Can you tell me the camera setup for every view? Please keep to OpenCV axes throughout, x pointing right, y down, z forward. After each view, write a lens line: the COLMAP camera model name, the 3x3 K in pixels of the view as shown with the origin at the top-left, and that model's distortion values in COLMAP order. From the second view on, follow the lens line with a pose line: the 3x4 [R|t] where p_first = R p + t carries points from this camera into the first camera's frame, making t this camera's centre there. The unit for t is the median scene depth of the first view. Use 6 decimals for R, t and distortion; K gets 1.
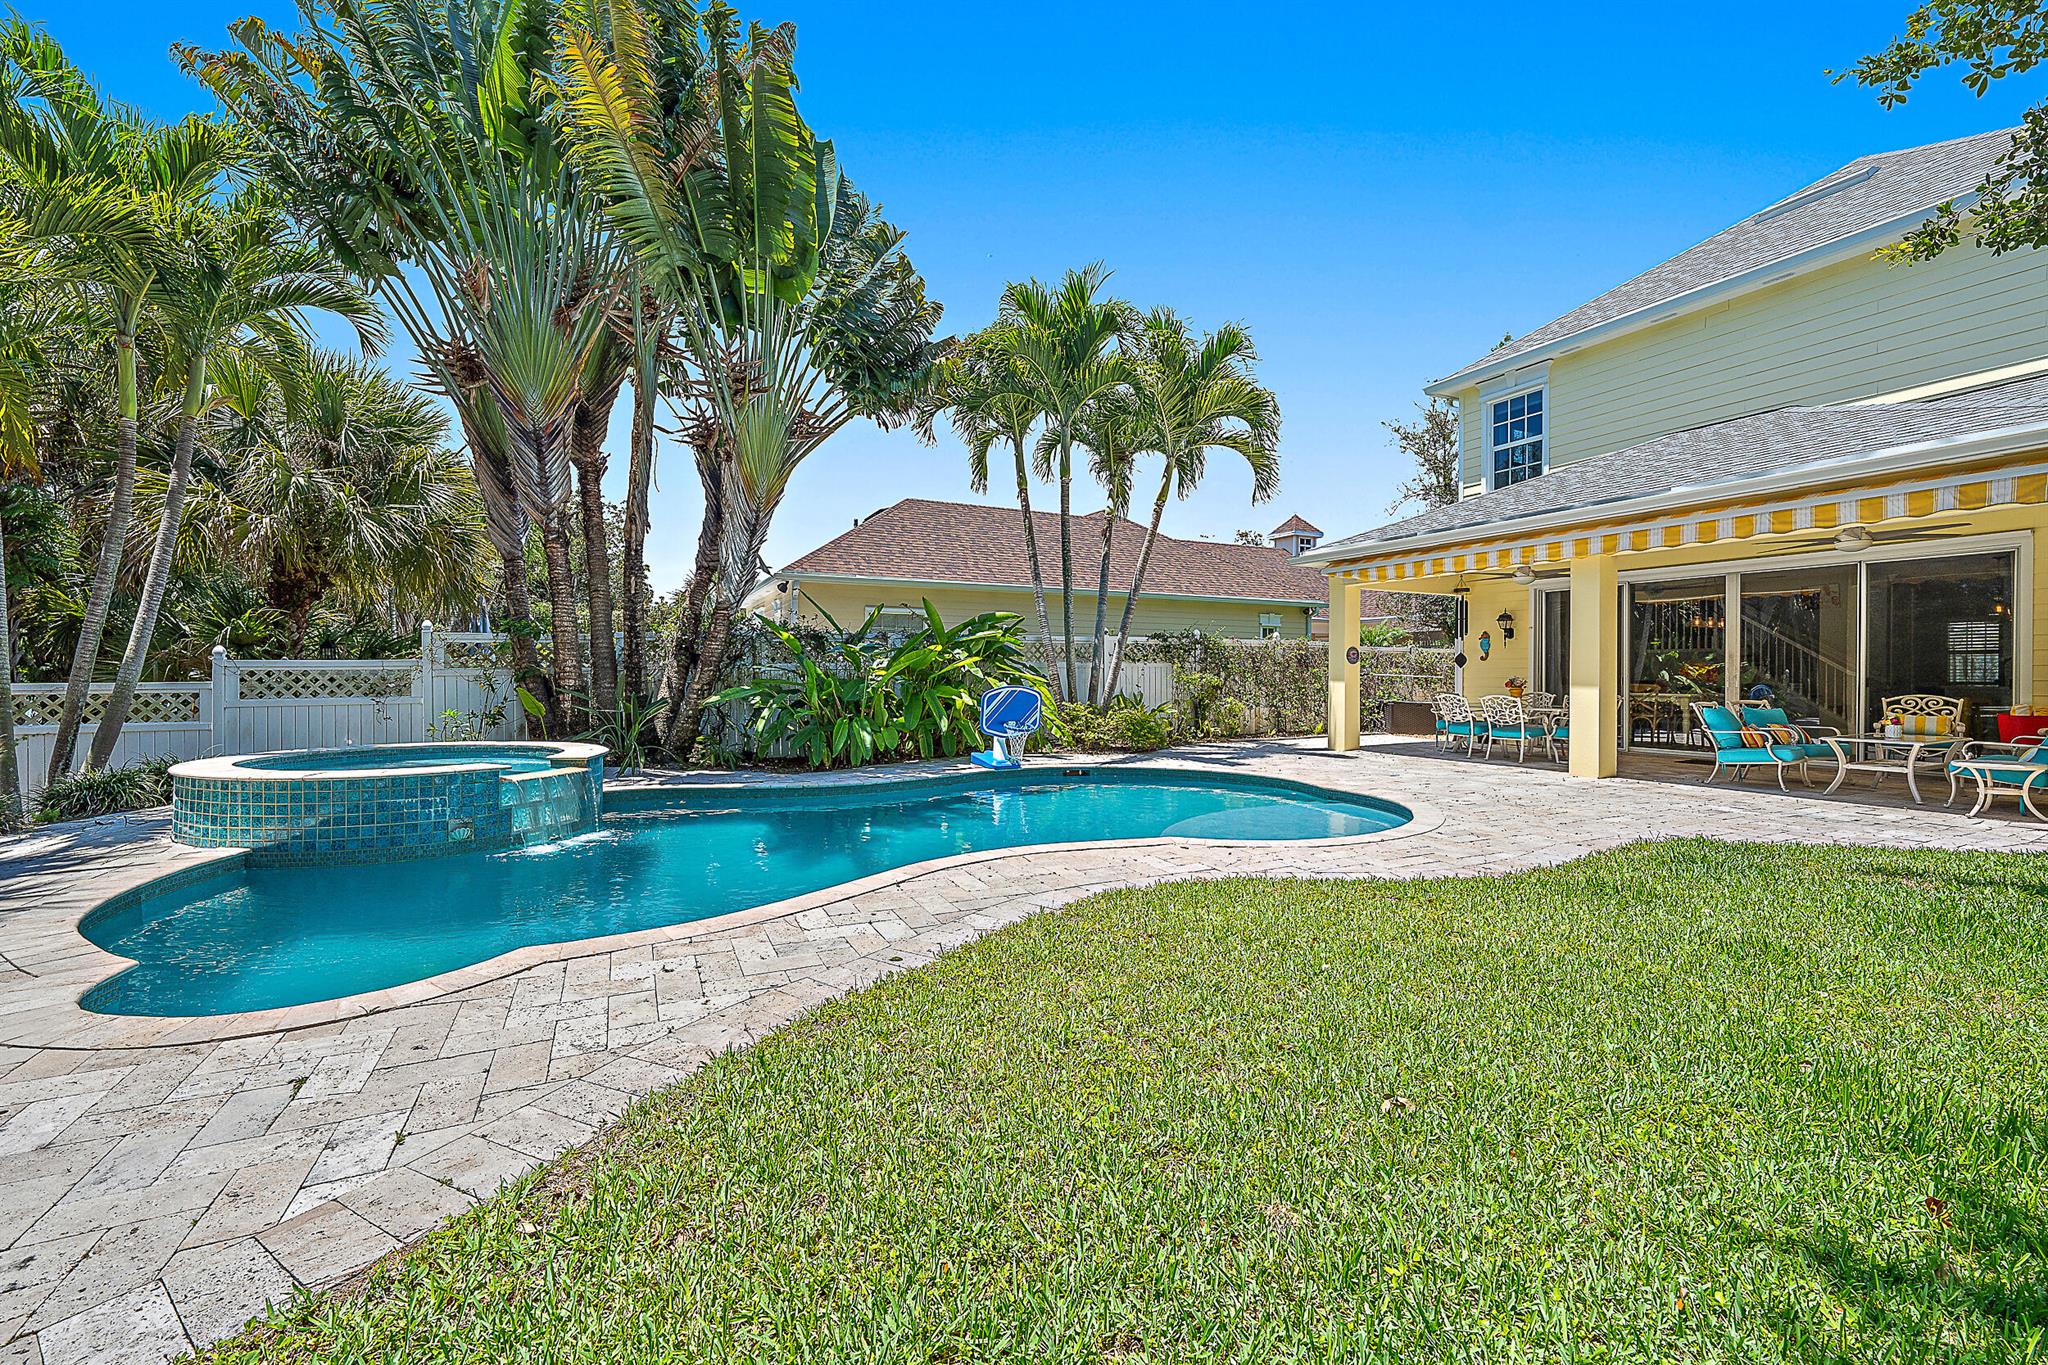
lens RADIAL K [[823.7, 0, 1014.6], [0, 823.7, 679.7], [0, 0, 1]] dist [0.003315, -0.000517]
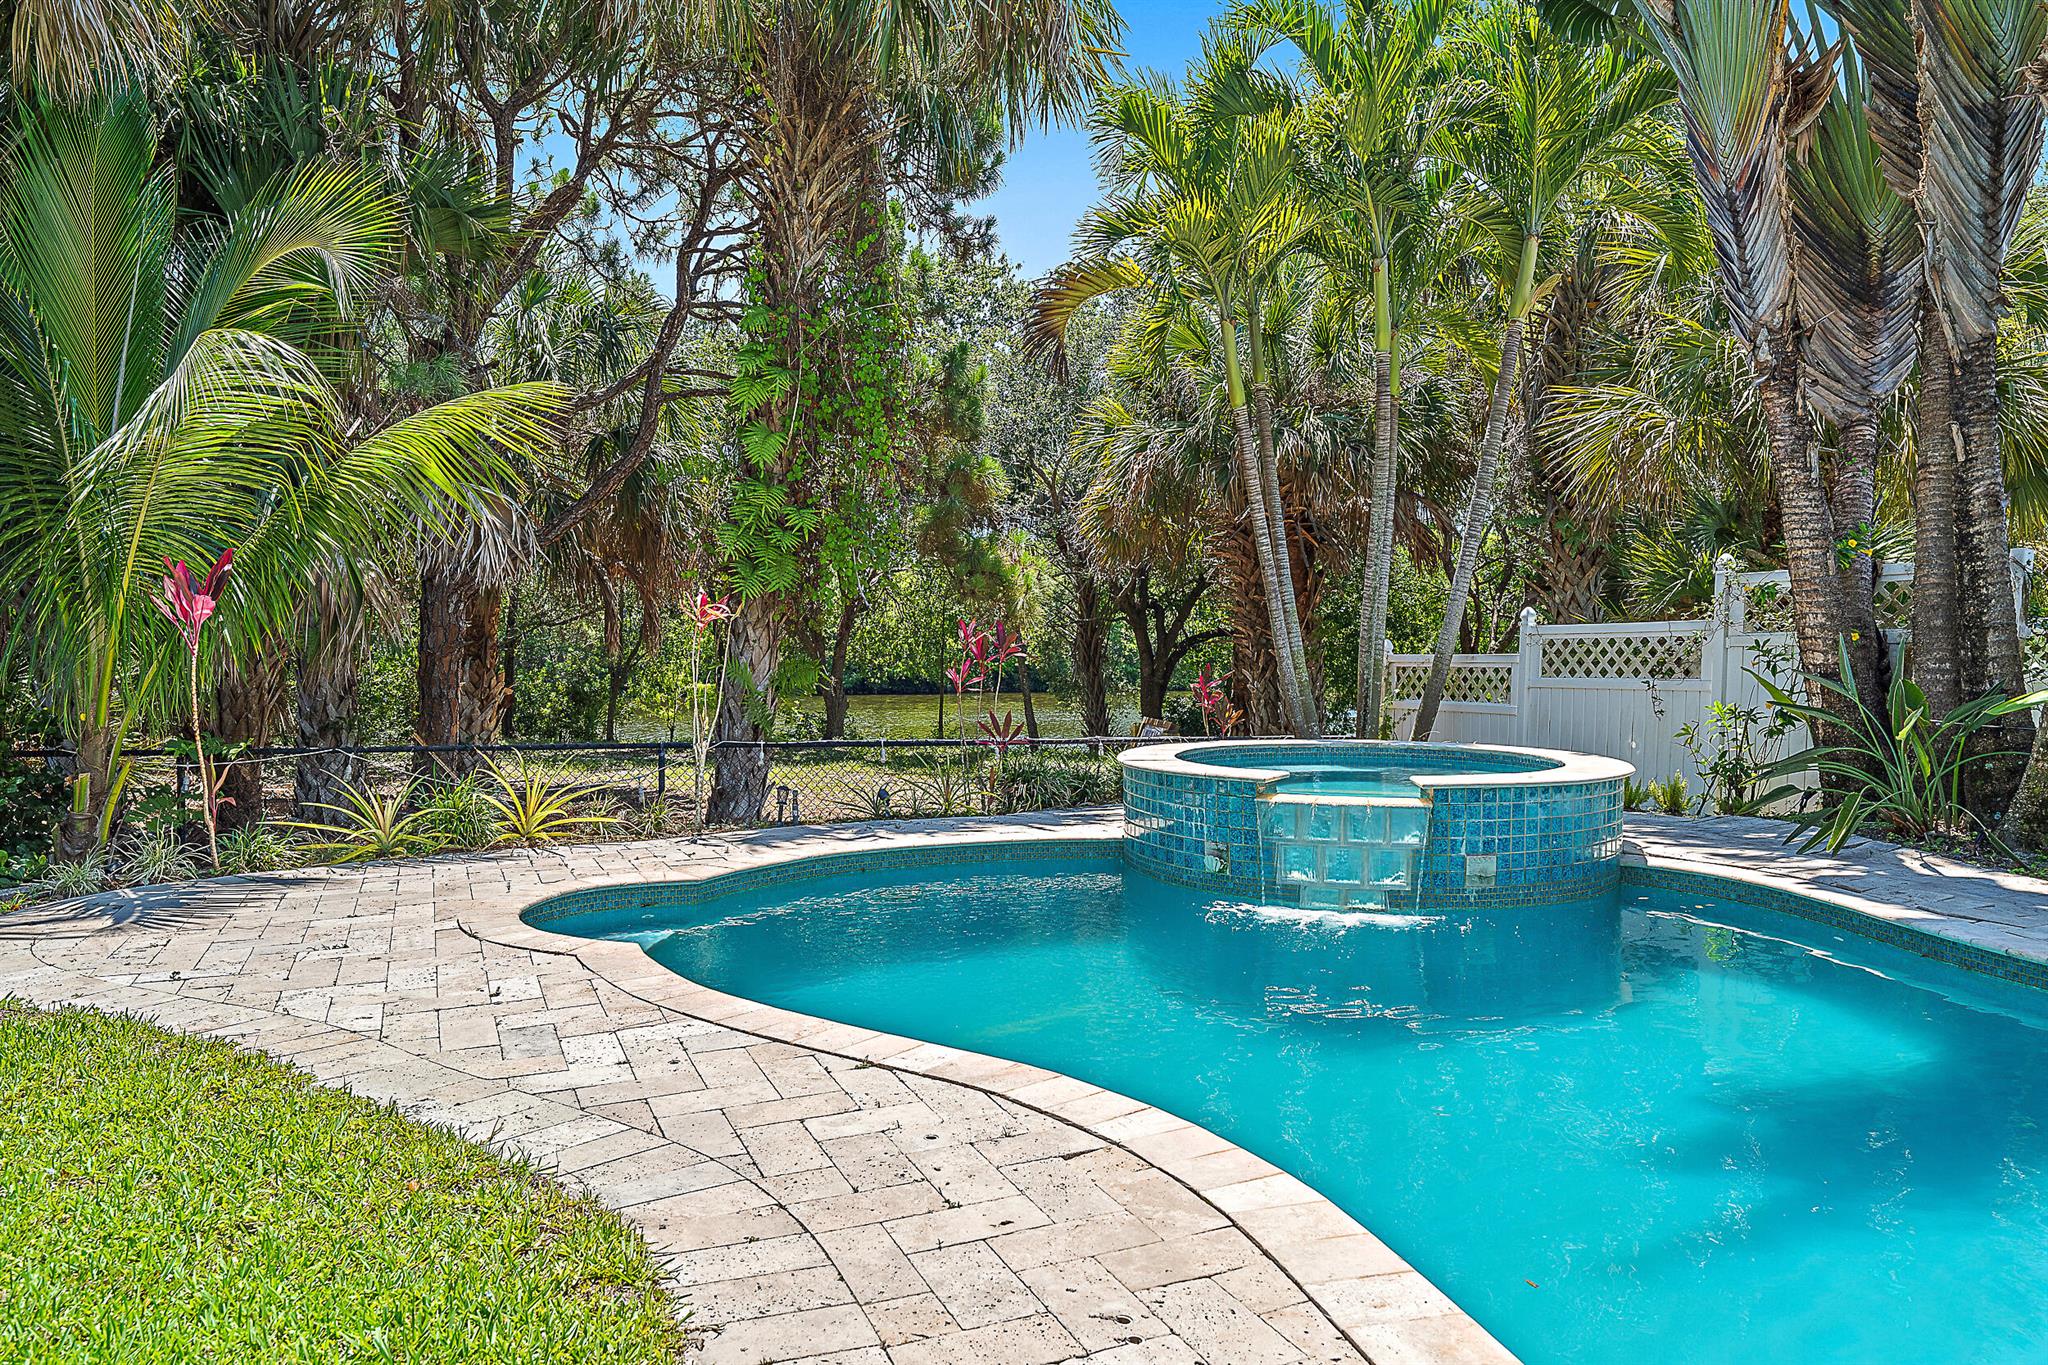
lens RADIAL K [[1364.0, 0, 1021.8], [0, 1364.0, 675.8], [0, 0, 1]] dist [0.004870, -0.004872]
pose [[-0.037945, 0.019292, -0.999094, 0.299731], [-0.008291, 0.999773, 0.019620, 0.001449], [0.999245, 0.009028, -0.037776, 0.515346]]
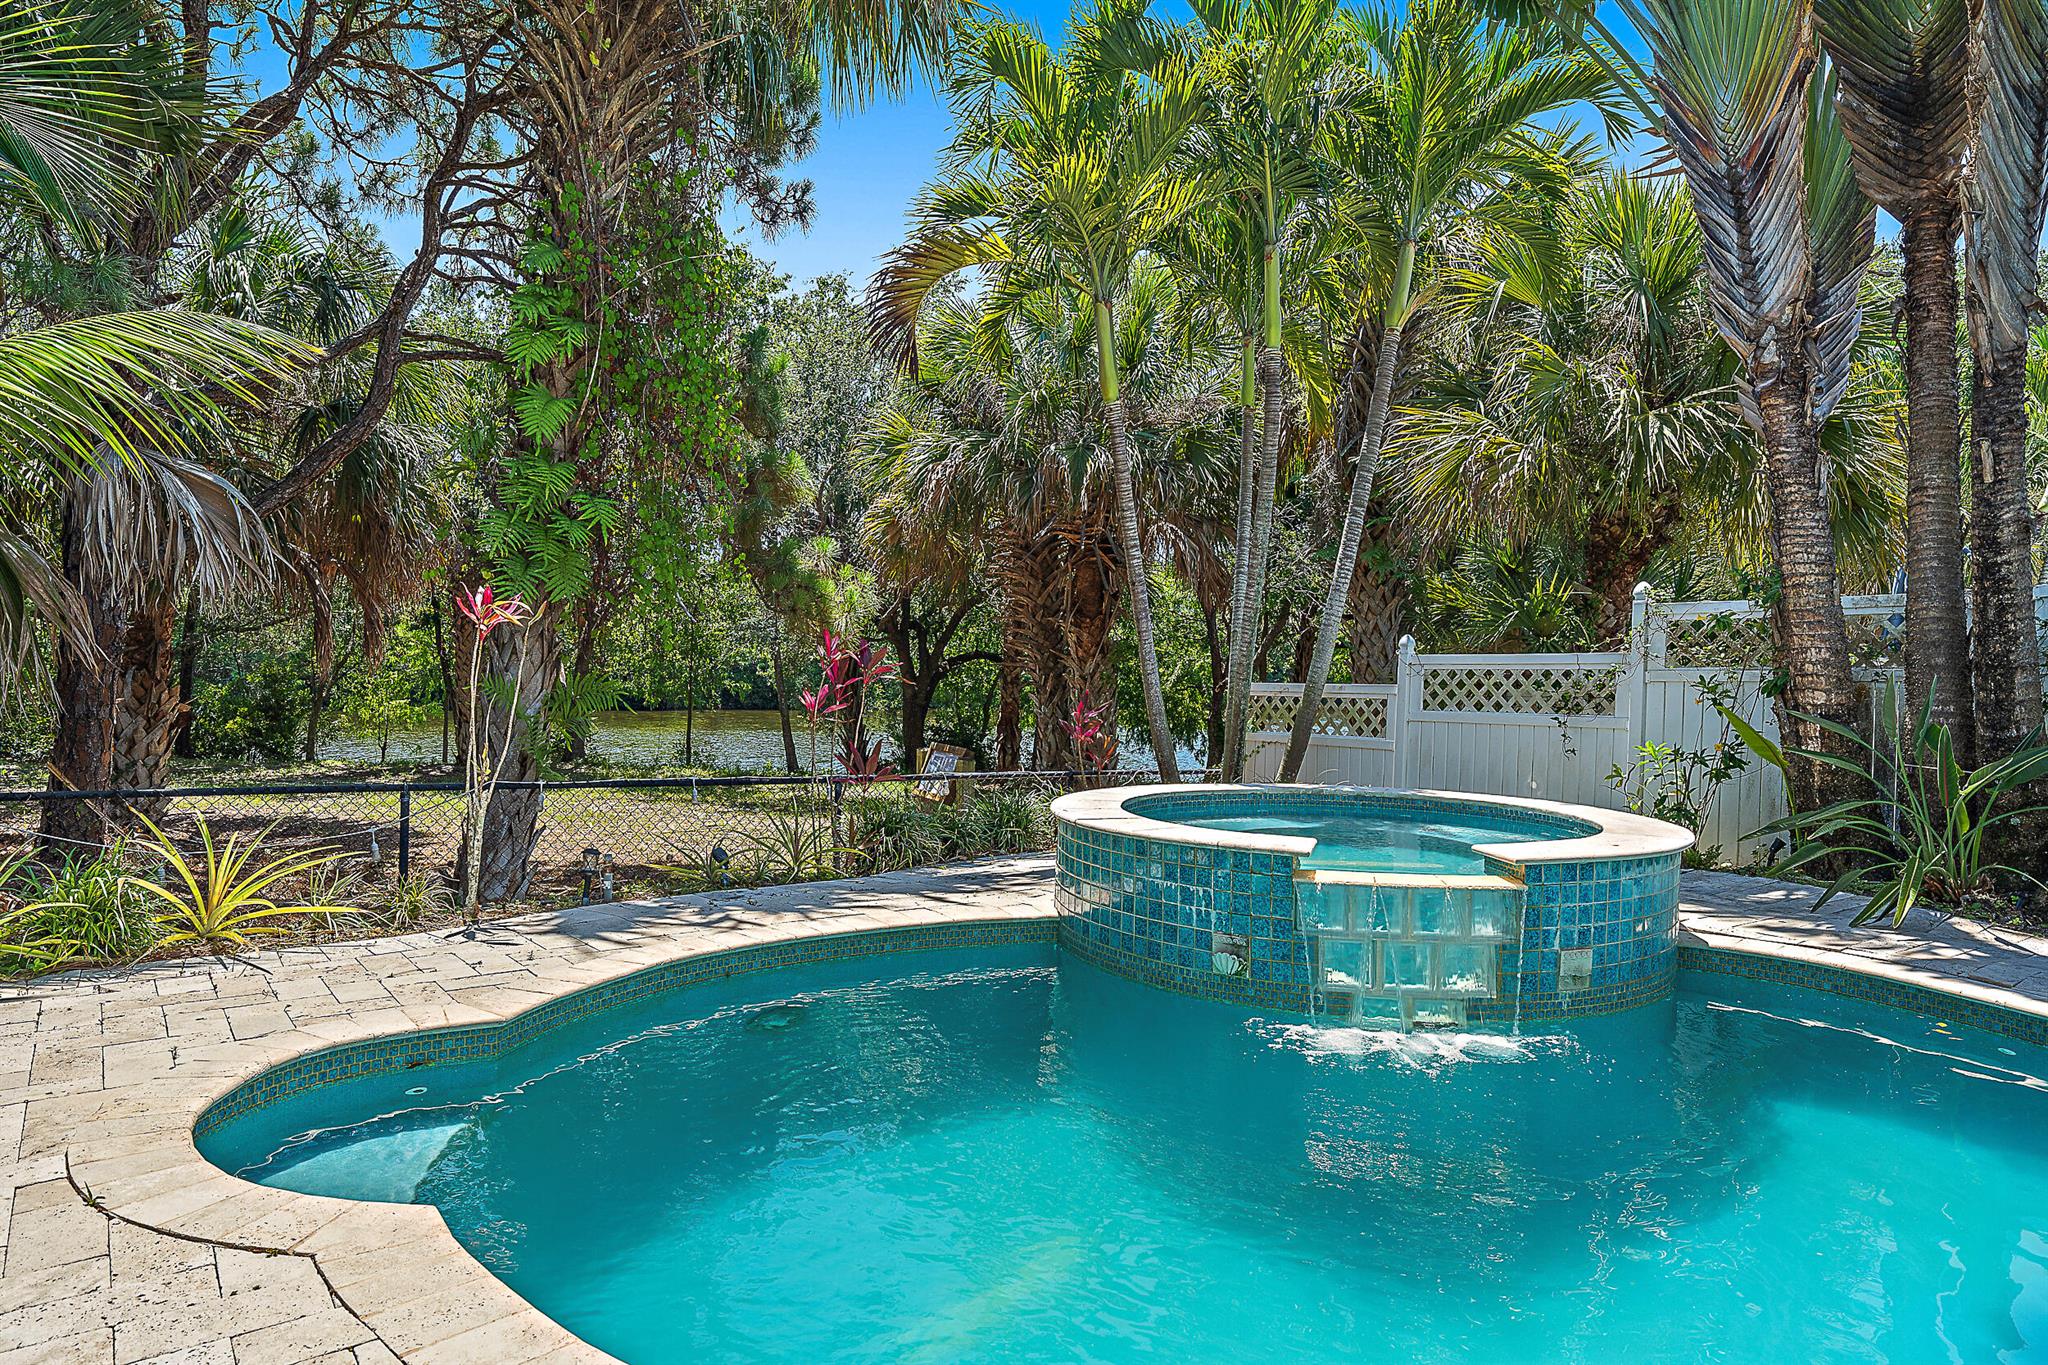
lens RADIAL K [[1279.9, 0, 1020.3], [0, 1279.9, 674.0], [0, 0, 1]] dist [0.005442, -0.002037]
pose [[0.178022, 0.004996, -0.984014, 0.071658], [-0.026006, 0.999662, 0.000370, 0.001150], [0.983683, 0.025524, 0.178091, 0.420132]]
